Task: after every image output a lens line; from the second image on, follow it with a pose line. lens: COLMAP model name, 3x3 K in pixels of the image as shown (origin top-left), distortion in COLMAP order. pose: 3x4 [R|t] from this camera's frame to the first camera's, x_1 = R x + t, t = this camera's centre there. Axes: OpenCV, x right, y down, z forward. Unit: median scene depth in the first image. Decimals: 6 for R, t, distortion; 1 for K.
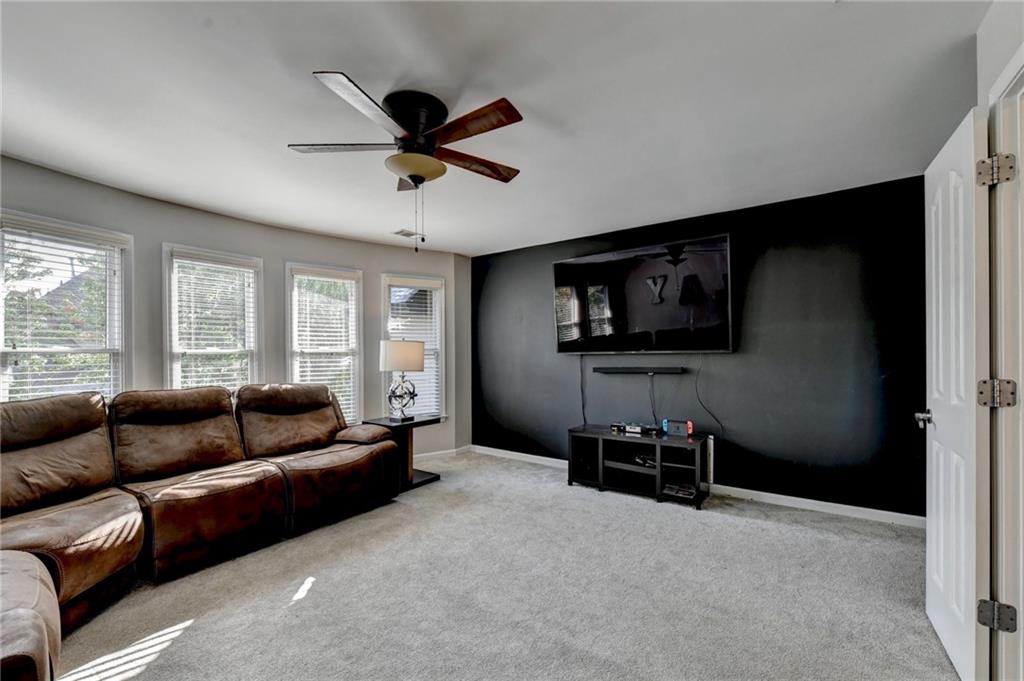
lens RADIAL K [[422.2, 0, 518.1], [0, 422.2, 346.3], [0, 0, 1]] dist [0.000215, -0.001319]
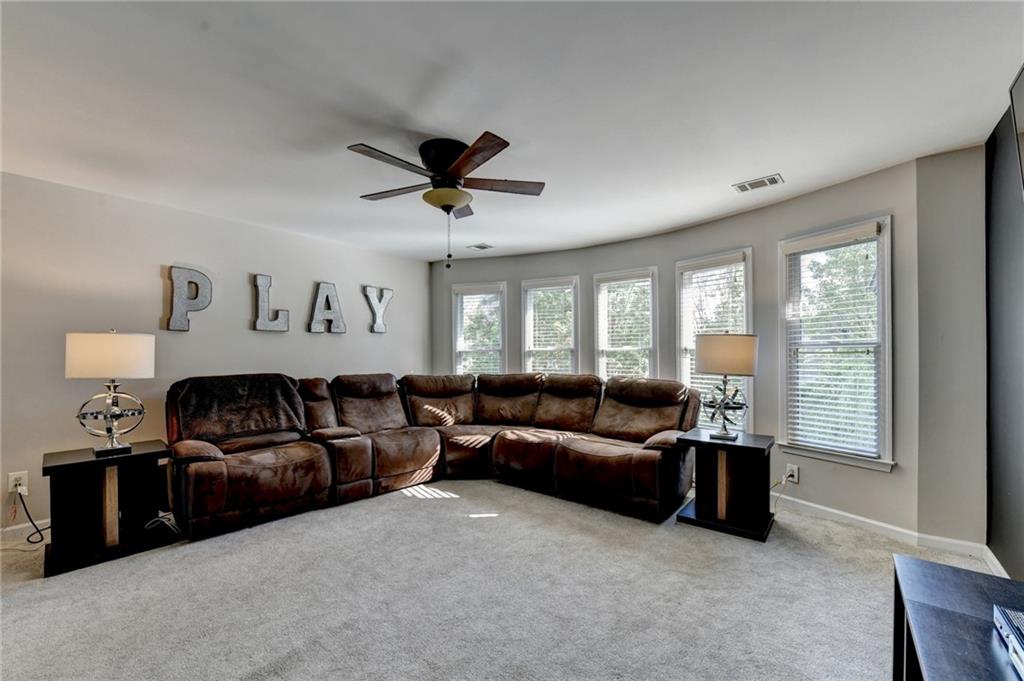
lens RADIAL K [[422.2, 0, 519.8], [0, 422.2, 350.4], [0, 0, 1]] dist [0.000215, -0.001319]
pose [[-0.063224, 0.003129, -0.997994, 0.636904], [0.018512, 0.999827, 0.001962, 0.008922], [0.997828, -0.018351, -0.063271, 0.852332]]
